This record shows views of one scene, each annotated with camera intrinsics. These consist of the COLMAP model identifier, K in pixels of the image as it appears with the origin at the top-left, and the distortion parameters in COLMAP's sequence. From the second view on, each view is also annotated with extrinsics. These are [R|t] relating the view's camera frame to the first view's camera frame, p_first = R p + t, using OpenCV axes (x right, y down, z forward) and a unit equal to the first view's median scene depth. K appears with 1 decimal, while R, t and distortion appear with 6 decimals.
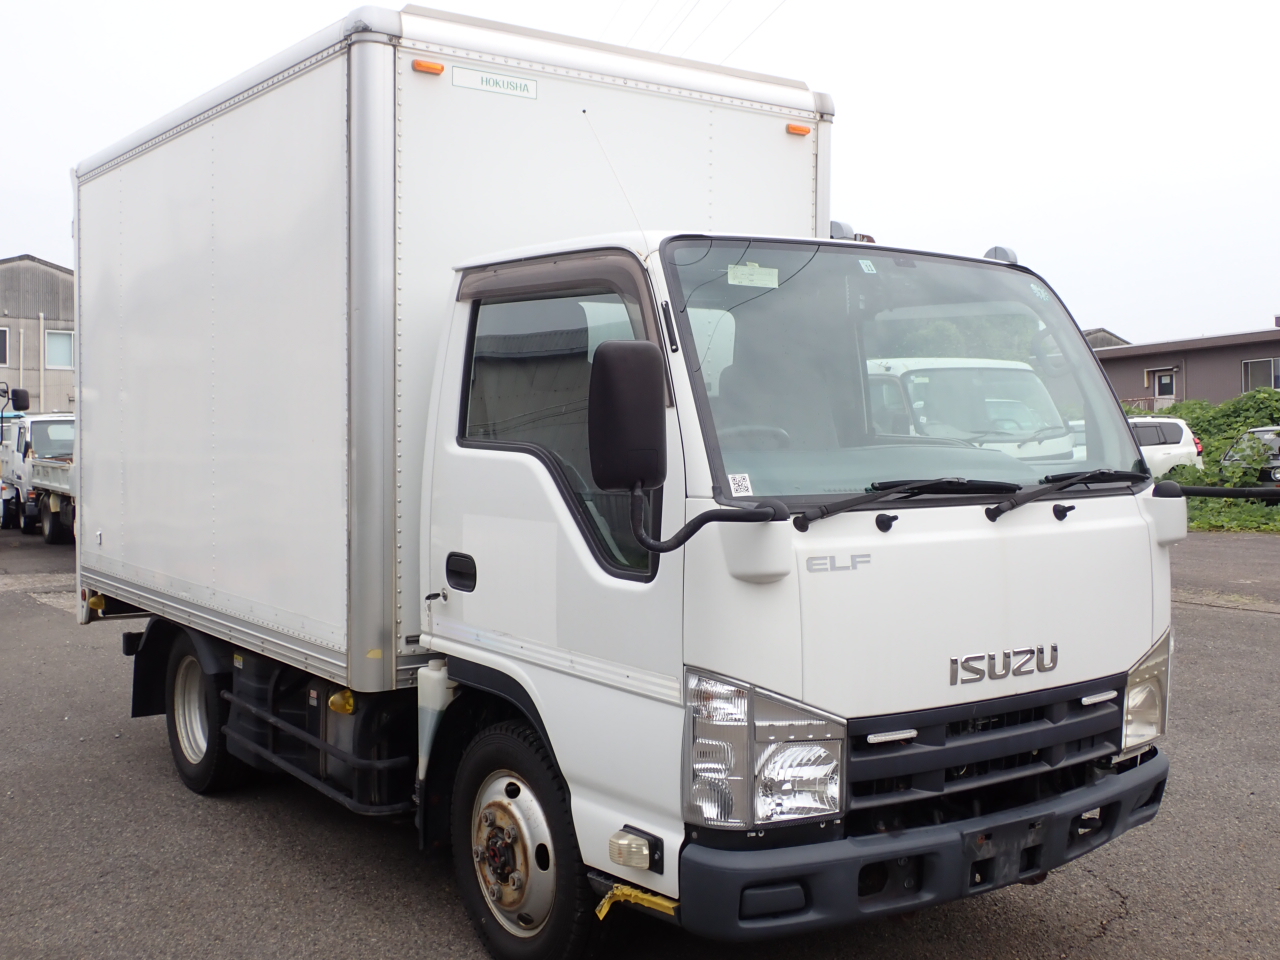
lens RADIAL K [[1402.0, 0, 620.1], [0, 1402.0, 476.0], [0, 0, 1]] dist [0.015107, 0.000000]
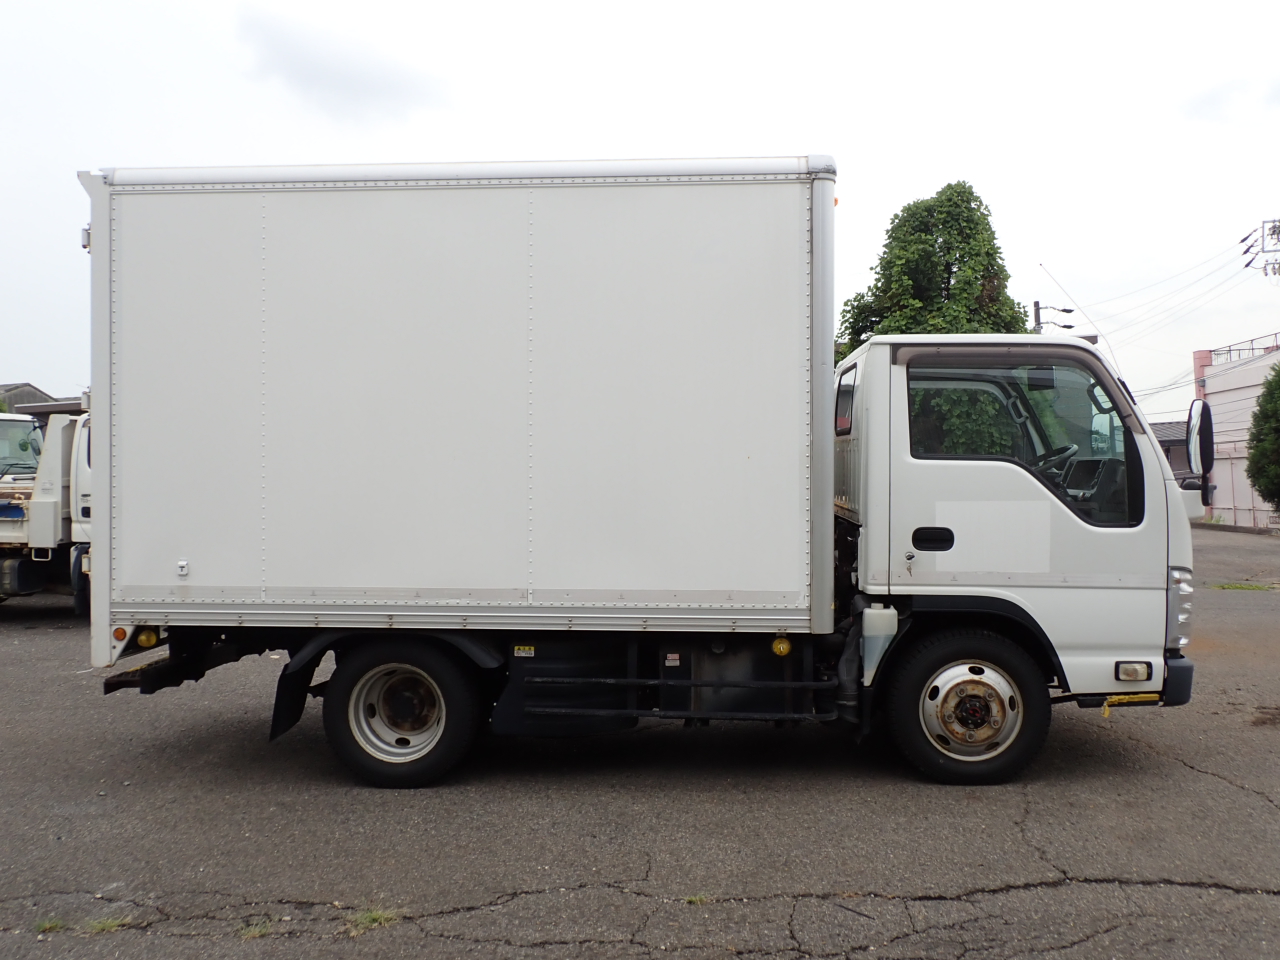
lens RADIAL K [[1121.0, 0, 630.0], [0, 1121.0, 474.2], [0, 0, 1]] dist [0.002745, -0.003660]
pose [[0.634679, -0.012423, 0.772676, -1.298641], [0.034967, 0.999308, -0.012655, 0.000570], [-0.771984, 0.035050, 0.634675, 0.470922]]
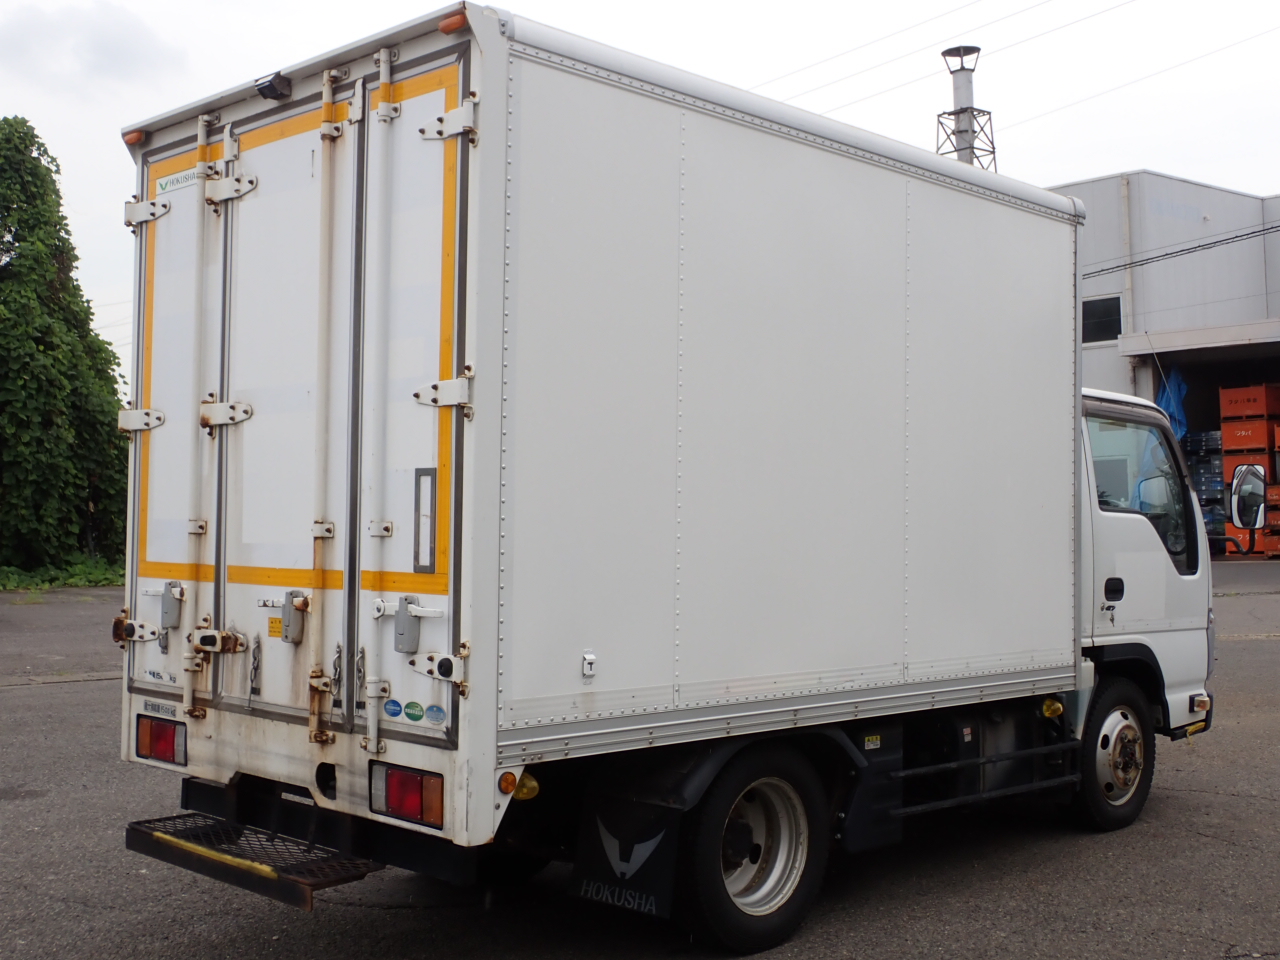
lens RADIAL K [[1518.0, 0, 628.4], [0, 1518.0, 474.9], [0, 0, 1]] dist [-0.006393, 0.000000]
pose [[-0.172908, 0.022936, 0.984671, -1.729312], [0.024768, 0.999514, -0.018932, -0.042801], [-0.984627, 0.021115, -0.173392, 1.853547]]
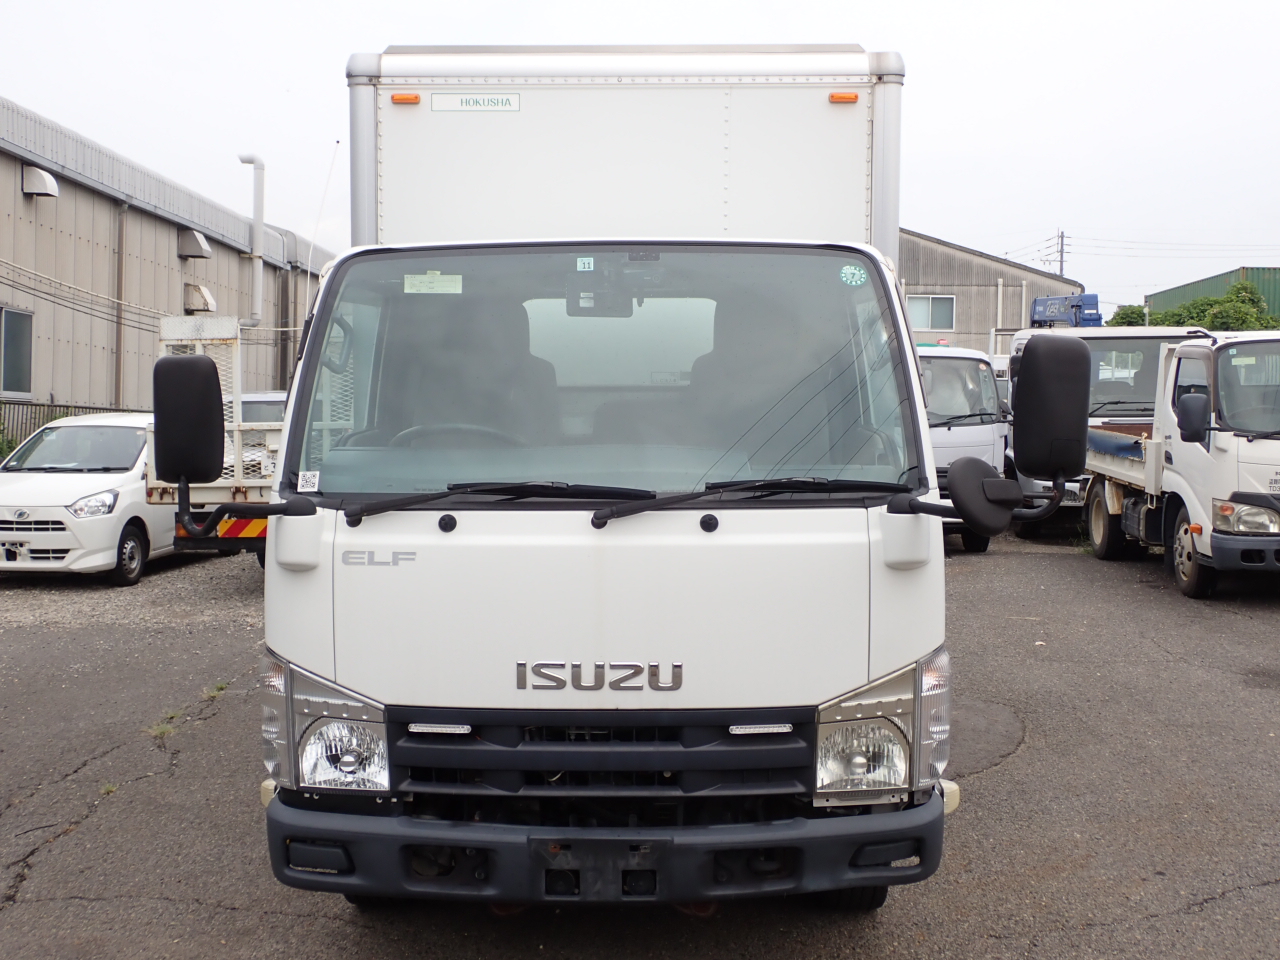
lens RADIAL K [[1402.0, 0, 651.0], [0, 1402.0, 495.6], [0, 0, 1]] dist [0.015107, 0.000000]
pose [[0.798373, 0.046459, -0.600368, 0.785766], [-0.021256, 0.998572, 0.049007, -0.034385], [0.601787, -0.026364, 0.798221, 0.227399]]
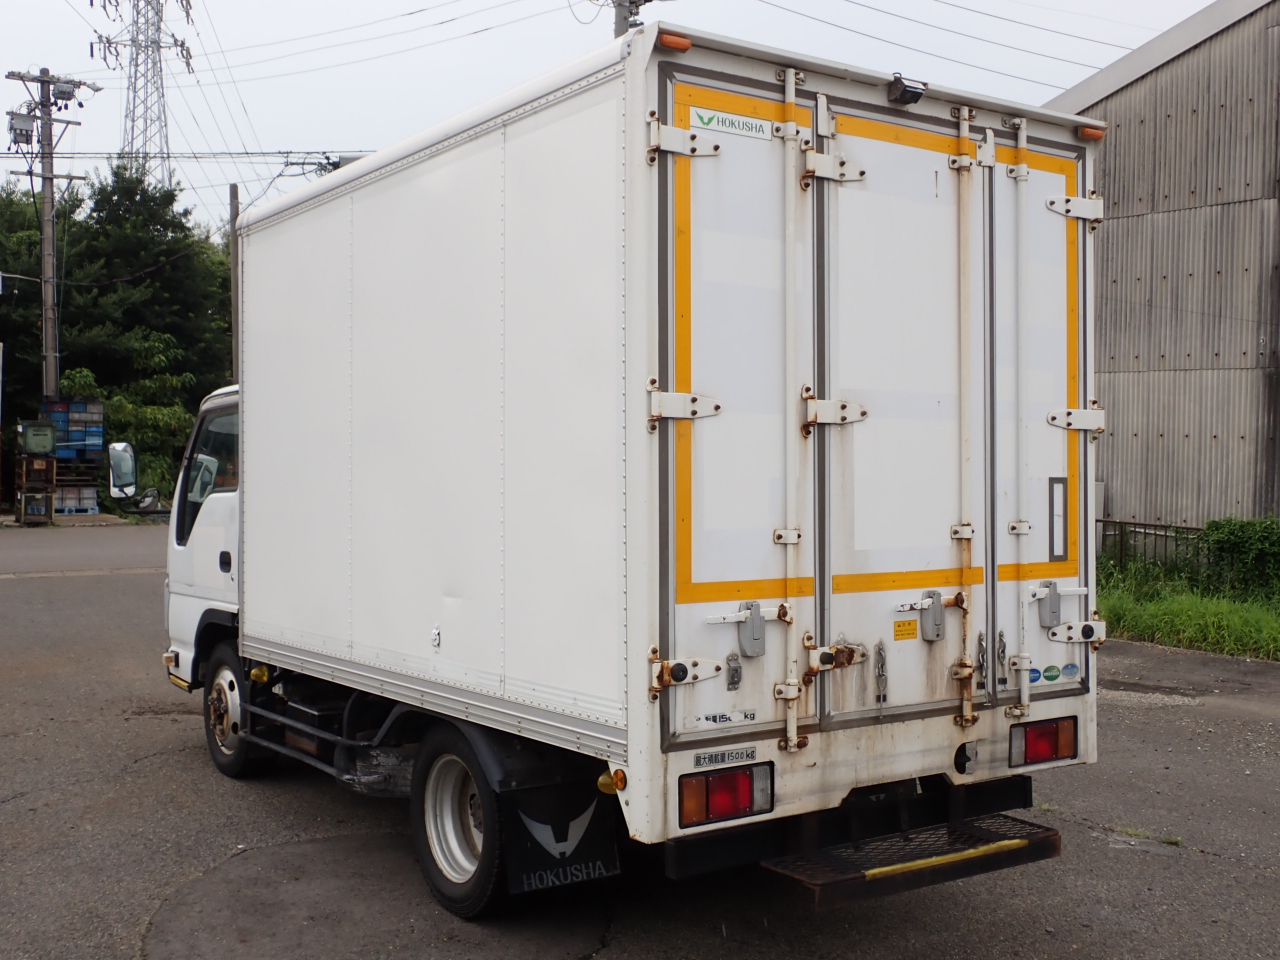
lens RADIAL K [[1402.0, 0, 632.9], [0, 1402.0, 469.3], [0, 0, 1]] dist [0.015107, 0.000000]
pose [[-0.999954, -0.007885, 0.005440, -0.275917], [-0.007703, 0.999435, 0.032718, -0.116712], [-0.005695, 0.032675, -0.999450, 3.053515]]
